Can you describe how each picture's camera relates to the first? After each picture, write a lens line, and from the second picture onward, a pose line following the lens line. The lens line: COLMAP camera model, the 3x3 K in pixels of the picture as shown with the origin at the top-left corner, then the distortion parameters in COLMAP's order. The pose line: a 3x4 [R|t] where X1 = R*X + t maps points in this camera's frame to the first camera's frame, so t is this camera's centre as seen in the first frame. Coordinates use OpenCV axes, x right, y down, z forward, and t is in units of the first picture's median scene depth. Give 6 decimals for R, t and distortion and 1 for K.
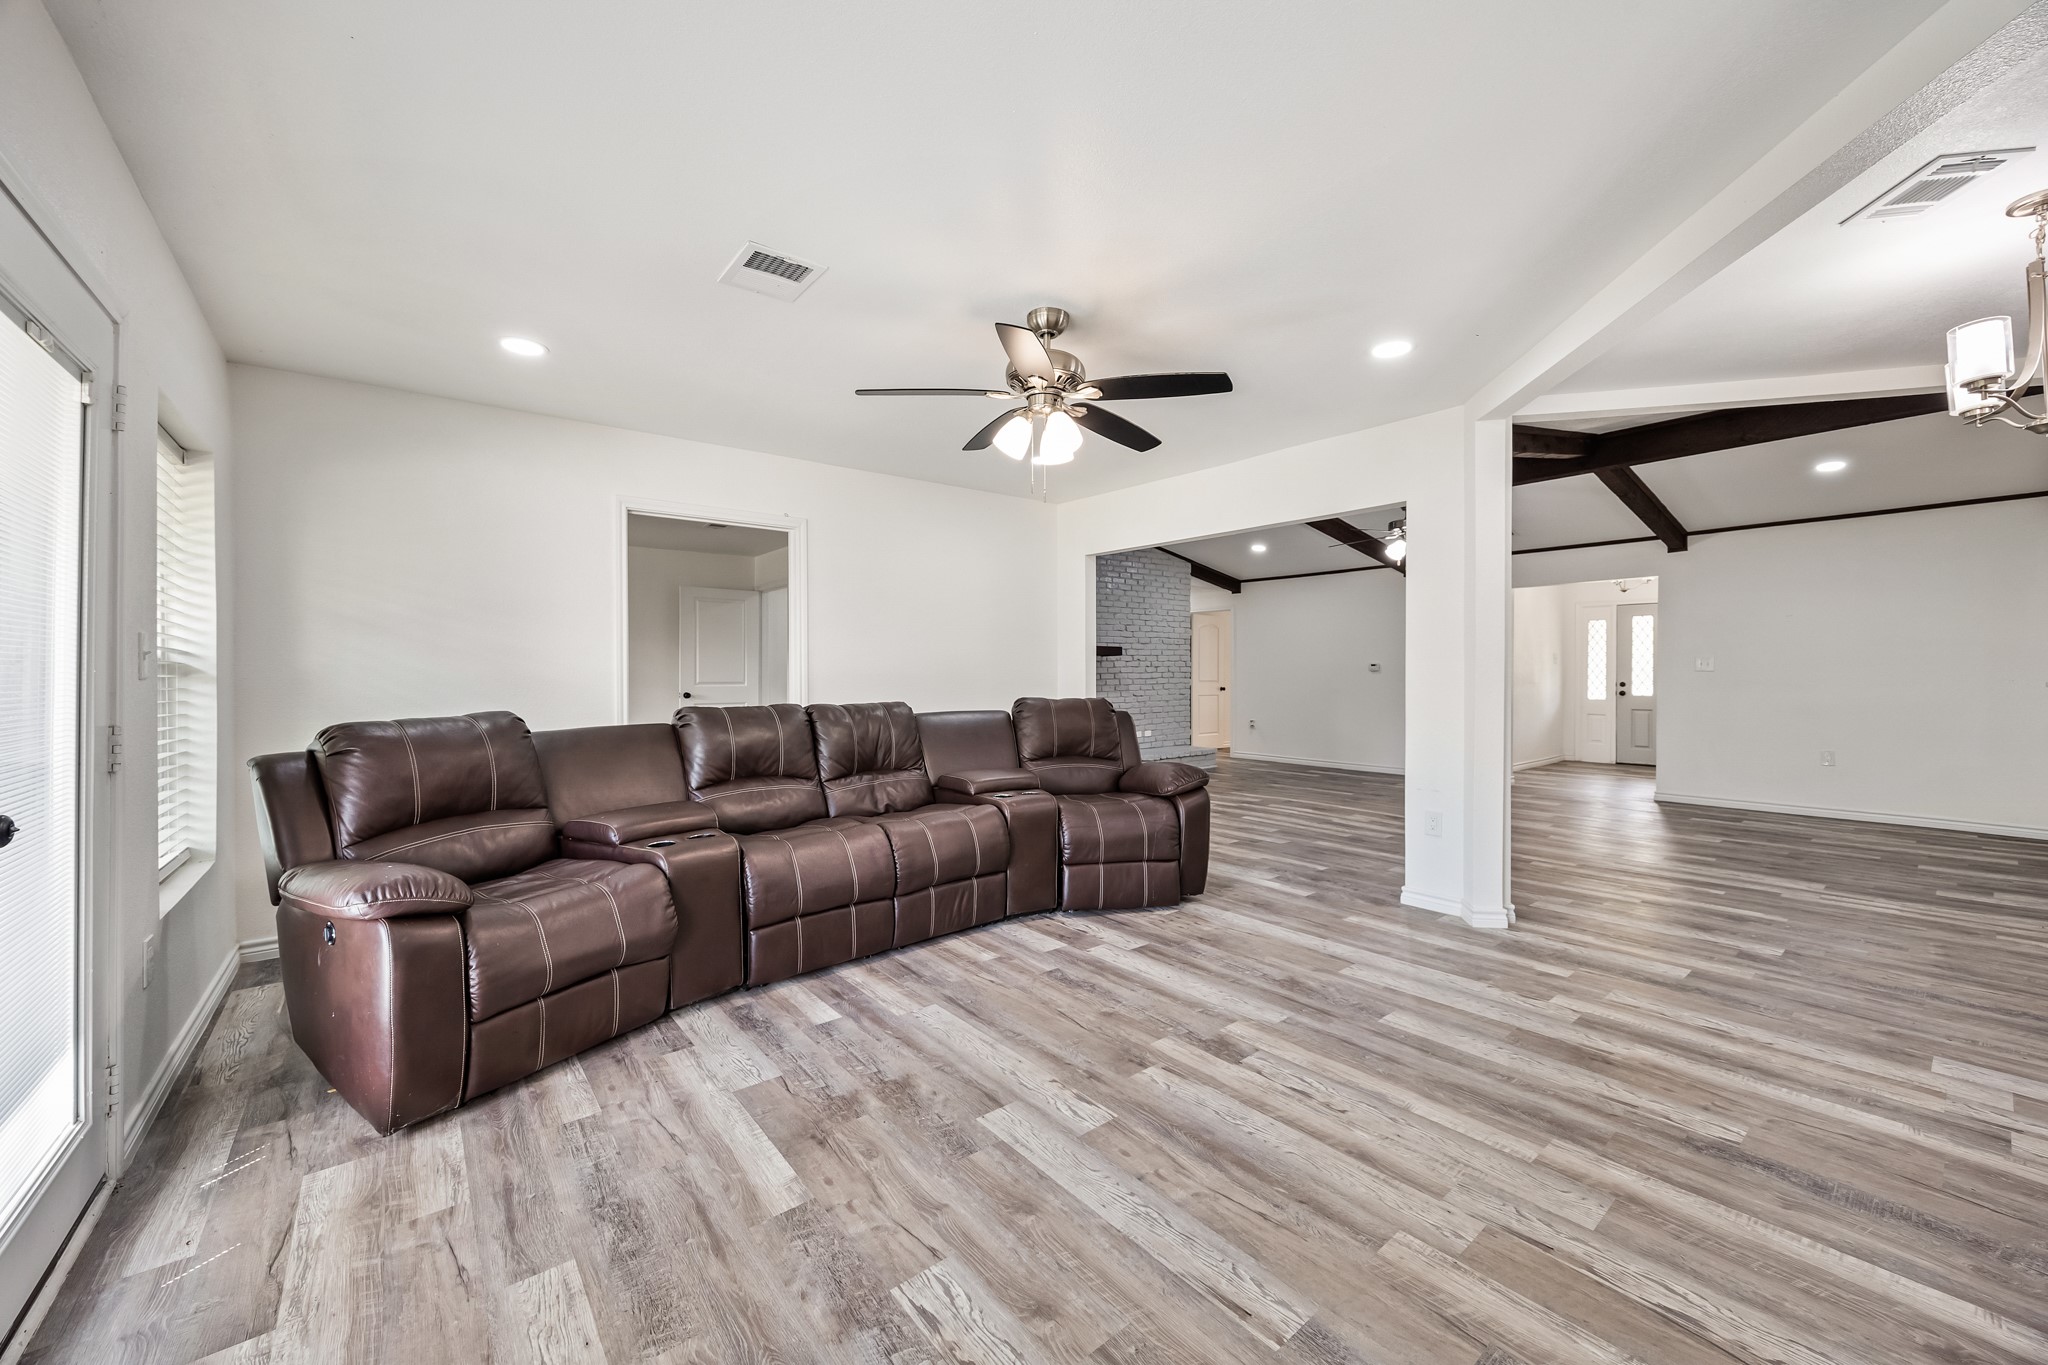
lens RADIAL K [[786.6, 0, 1026.7], [0, 786.6, 689.4], [0, 0, 1]] dist [0.000072, 0.000381]
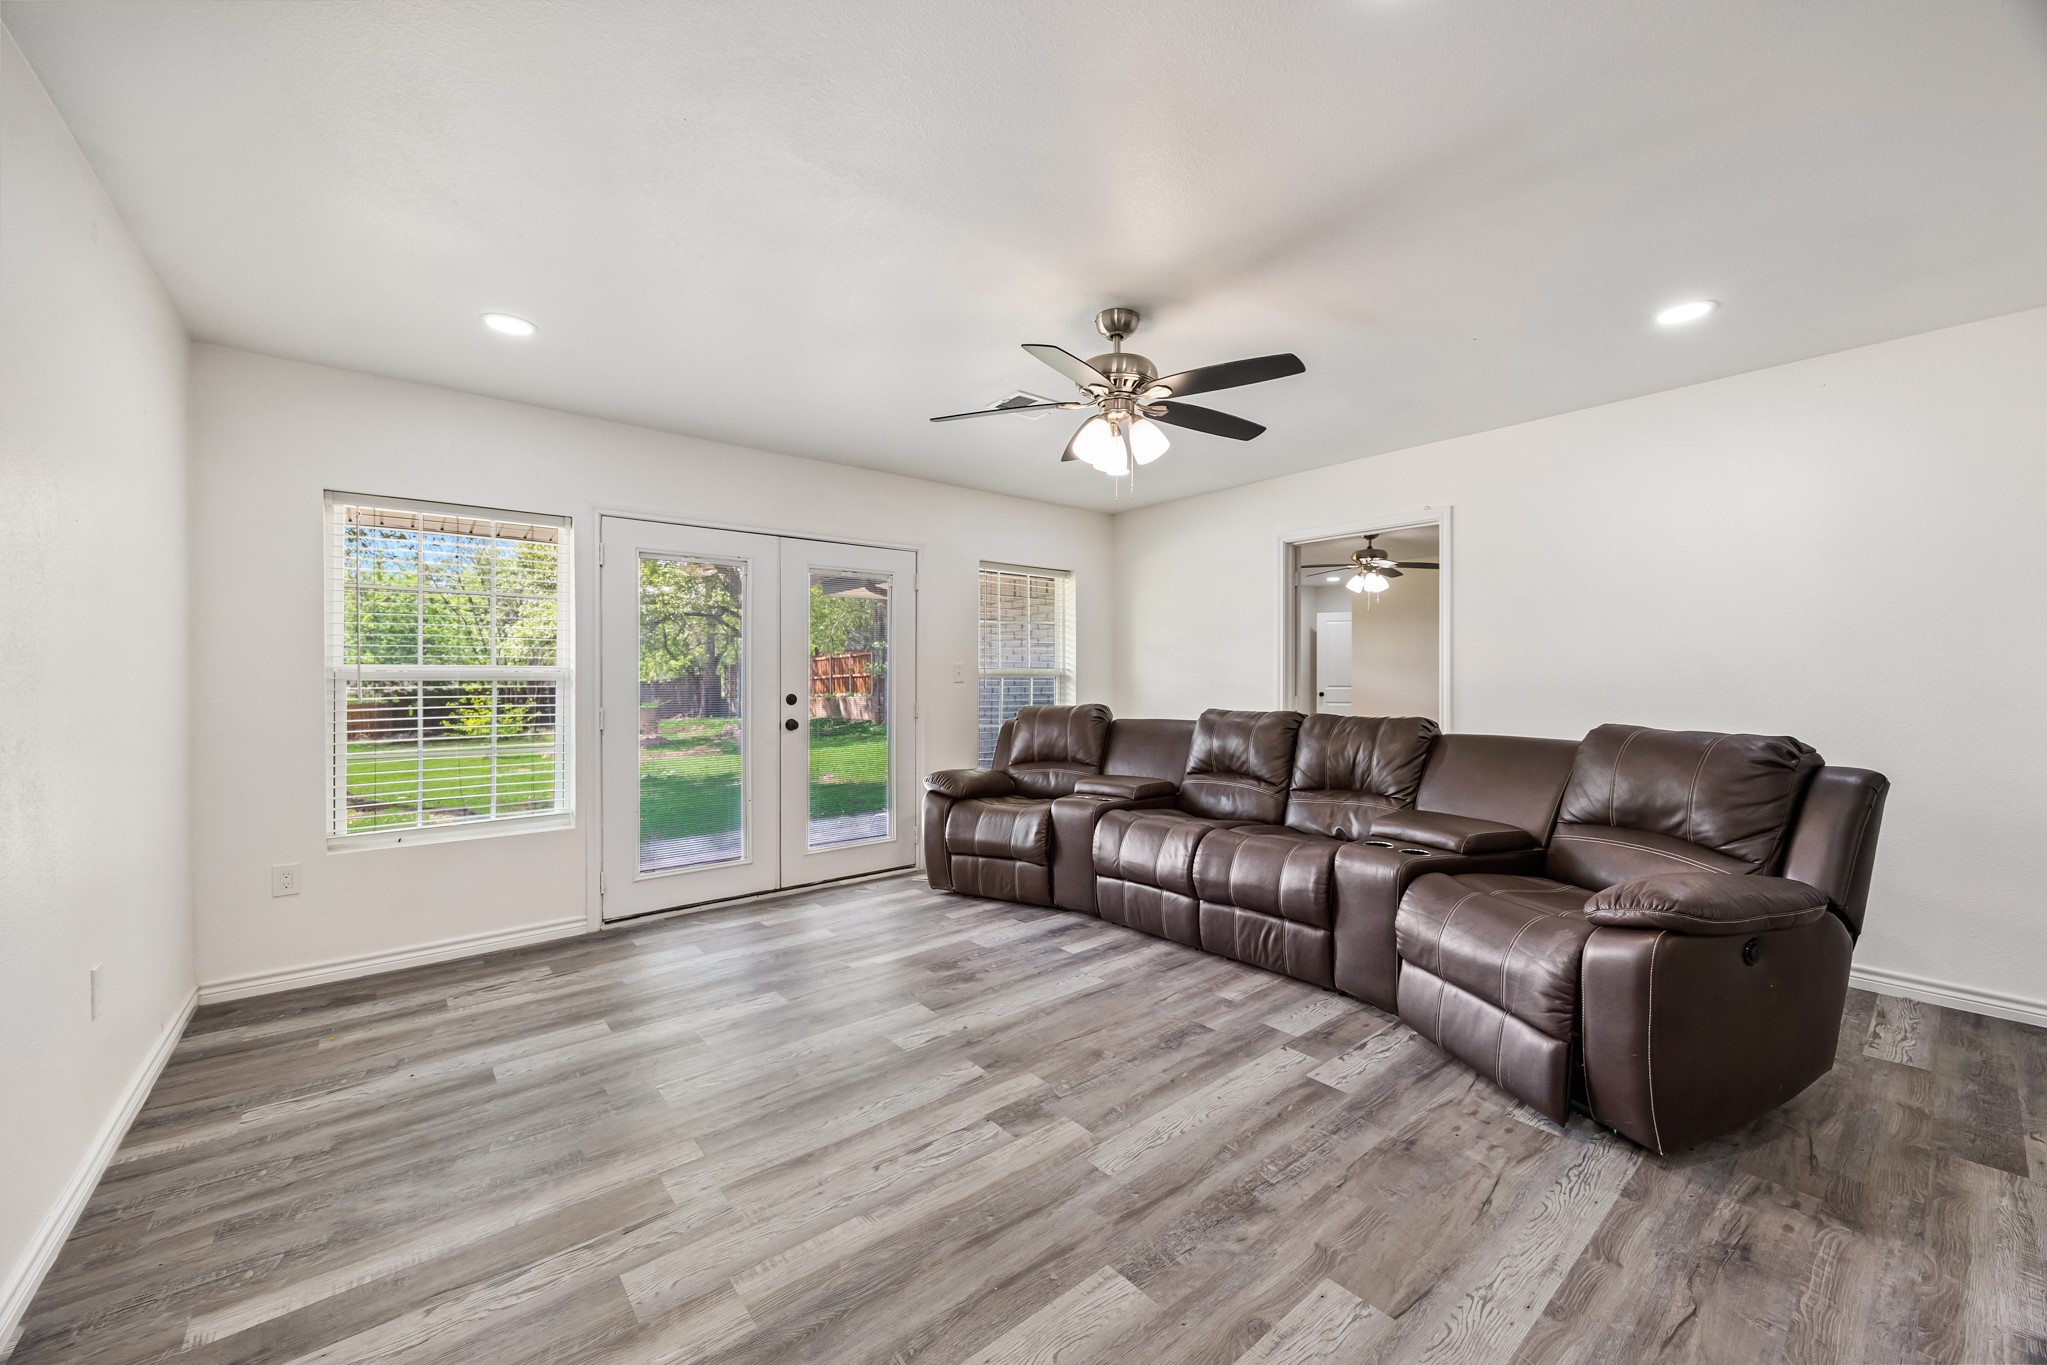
lens RADIAL K [[786.2, 0, 1026.2], [0, 786.2, 689.4], [0, 0, 1]] dist [0.000072, 0.000381]
pose [[0.004801, 0.019416, -0.999800, 1.001431], [-0.017822, 0.999654, 0.019328, -0.031960], [0.999830, 0.017725, 0.005146, 0.888075]]
